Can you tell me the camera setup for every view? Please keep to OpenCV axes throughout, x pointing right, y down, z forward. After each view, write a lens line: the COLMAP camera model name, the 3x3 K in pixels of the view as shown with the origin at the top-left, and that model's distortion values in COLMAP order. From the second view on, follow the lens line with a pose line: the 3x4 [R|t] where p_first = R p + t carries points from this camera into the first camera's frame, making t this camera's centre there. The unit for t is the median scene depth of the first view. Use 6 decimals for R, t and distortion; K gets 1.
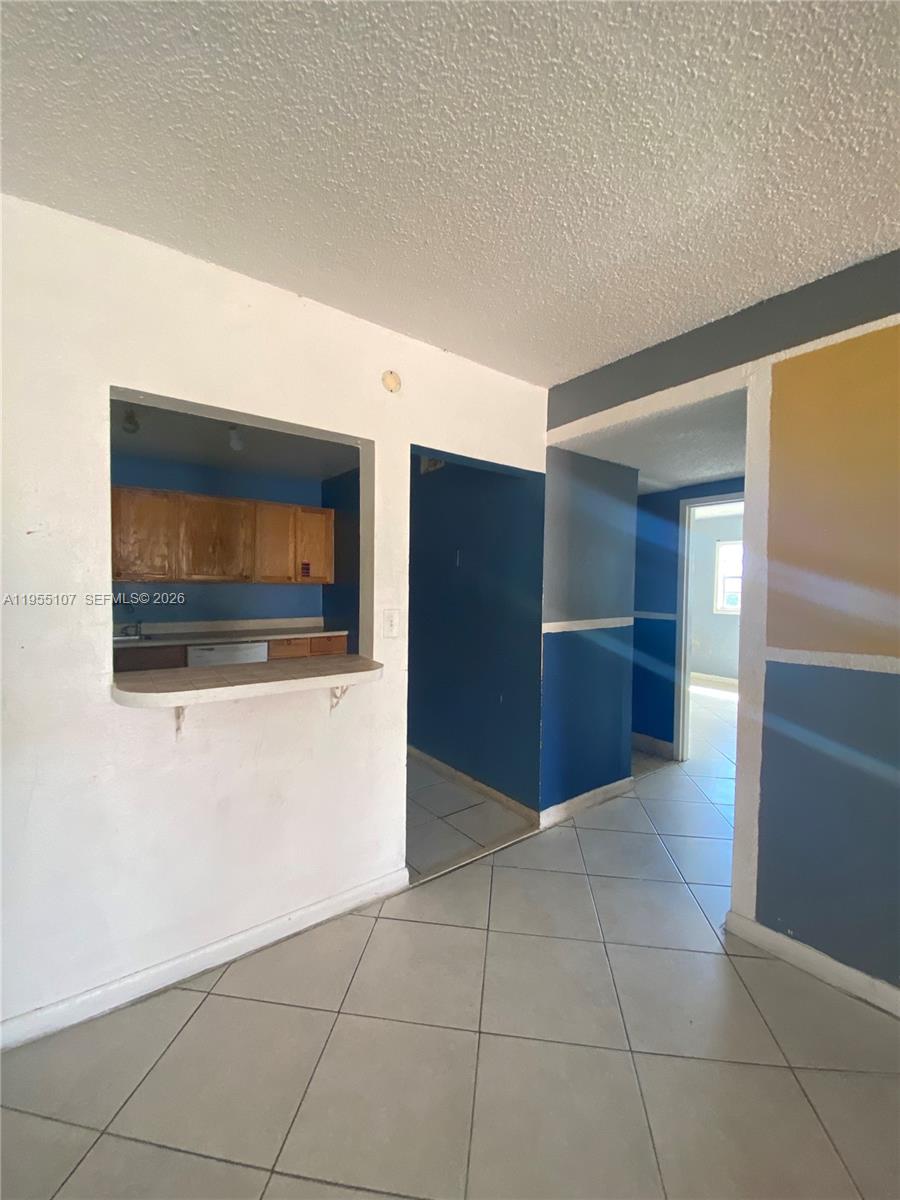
lens RADIAL K [[490.1, 0, 445.9], [0, 490.1, 595.2], [0, 0, 1]] dist [0.000016, -0.000004]
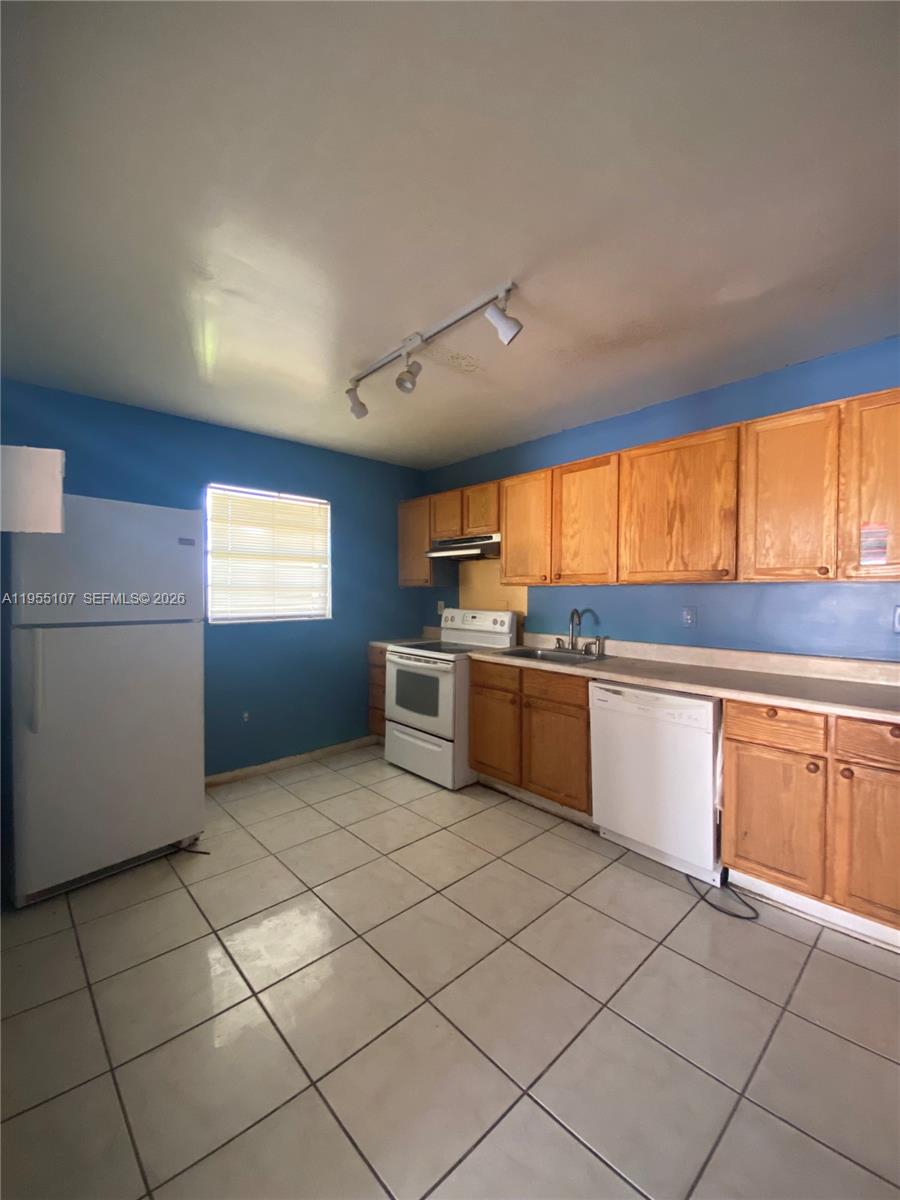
lens RADIAL K [[489.7, 0, 448.3], [0, 489.7, 598.5], [0, 0, 1]] dist [0.000726, 0.000020]
pose [[0.085769, 0.011978, -0.996243, 0.096002], [-0.013806, 0.999846, 0.010832, -0.009366], [0.996219, 0.012825, 0.085921, 0.627286]]
